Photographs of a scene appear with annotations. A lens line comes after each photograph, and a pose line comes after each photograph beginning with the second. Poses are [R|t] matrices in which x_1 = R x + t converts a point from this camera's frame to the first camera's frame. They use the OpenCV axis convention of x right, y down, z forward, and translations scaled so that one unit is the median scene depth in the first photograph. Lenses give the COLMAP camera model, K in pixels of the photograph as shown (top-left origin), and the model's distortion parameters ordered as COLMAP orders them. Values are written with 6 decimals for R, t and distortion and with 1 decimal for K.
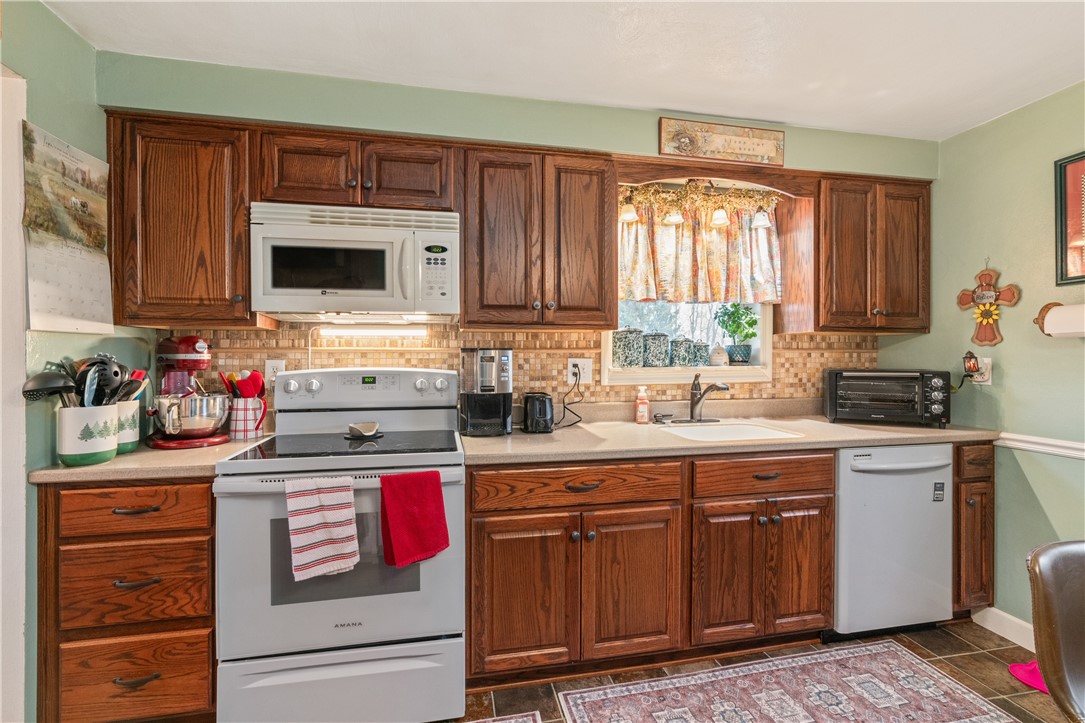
lens RADIAL K [[492.9, 0, 547.1], [0, 492.9, 360.1], [0, 0, 1]] dist [0.001355, 0.000162]
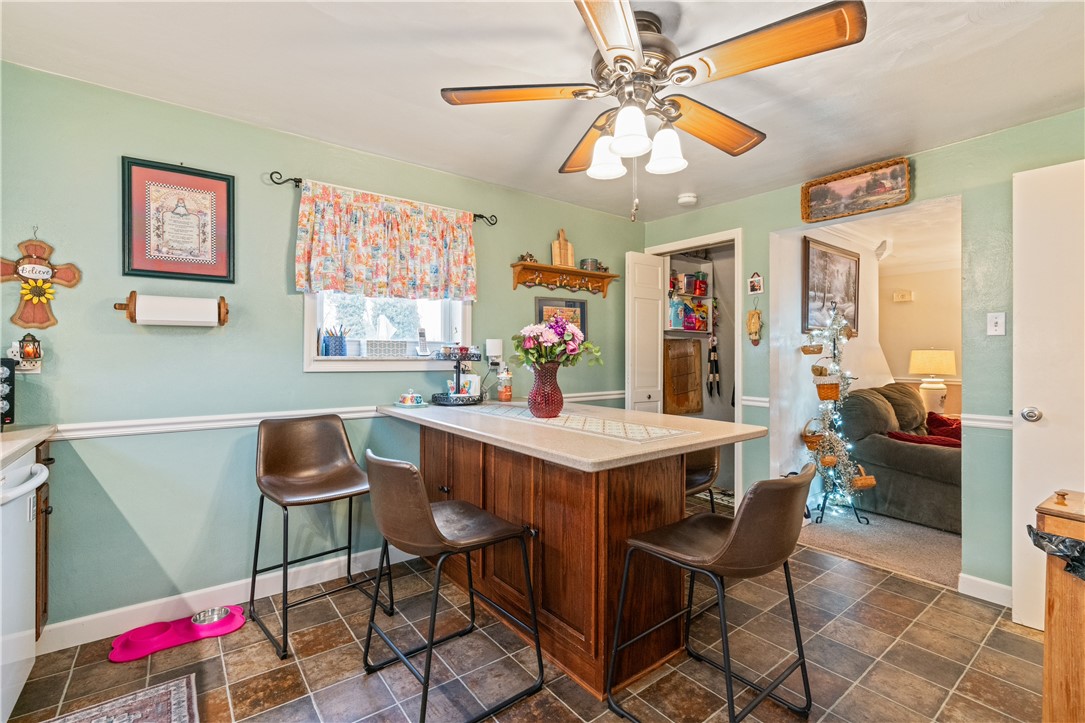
lens RADIAL K [[492.9, 0, 545.5], [0, 492.9, 356.0], [0, 0, 1]] dist [0.001355, 0.000162]
pose [[-0.446345, -0.005437, 0.894844, -0.283934], [0.001545, 0.999975, 0.006846, 0.015476], [-0.894859, 0.004438, -0.446326, 0.600273]]
